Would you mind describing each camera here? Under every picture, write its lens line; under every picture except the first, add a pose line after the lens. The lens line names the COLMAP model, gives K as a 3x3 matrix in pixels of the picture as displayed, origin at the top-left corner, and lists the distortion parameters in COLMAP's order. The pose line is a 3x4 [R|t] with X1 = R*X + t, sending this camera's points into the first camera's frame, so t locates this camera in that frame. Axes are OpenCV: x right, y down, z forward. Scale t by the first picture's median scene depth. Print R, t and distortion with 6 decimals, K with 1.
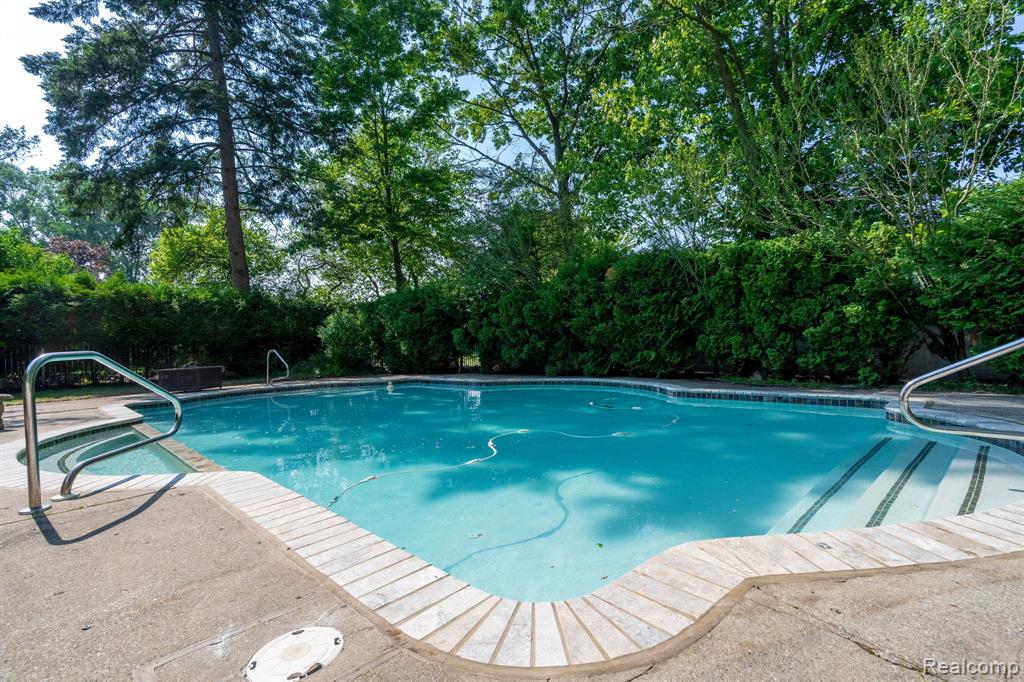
lens RADIAL K [[461.4, 0, 512.0], [0, 461.4, 341.0], [0, 0, 1]] dist [-0.000676, 0.000116]
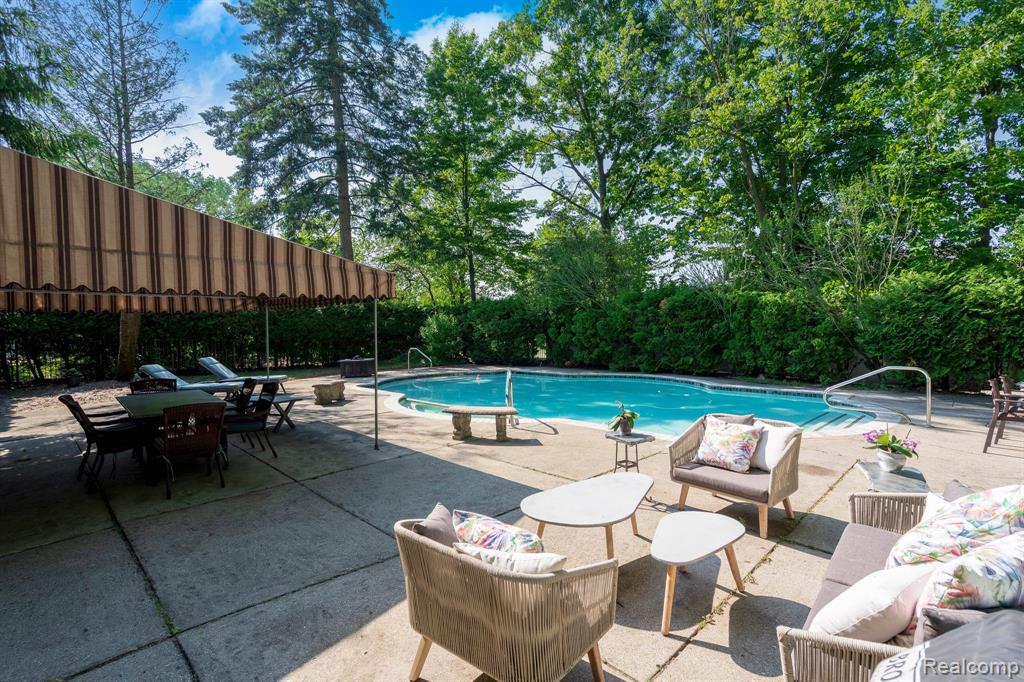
lens RADIAL K [[479.4, 0, 508.0], [0, 479.4, 327.7], [0, 0, 1]] dist [0.000877, 0.000248]
pose [[0.999506, 0.025173, 0.018841, -0.315821], [-0.025356, 0.999633, 0.009550, -0.073357], [-0.018594, -0.010023, 0.999777, -0.531817]]
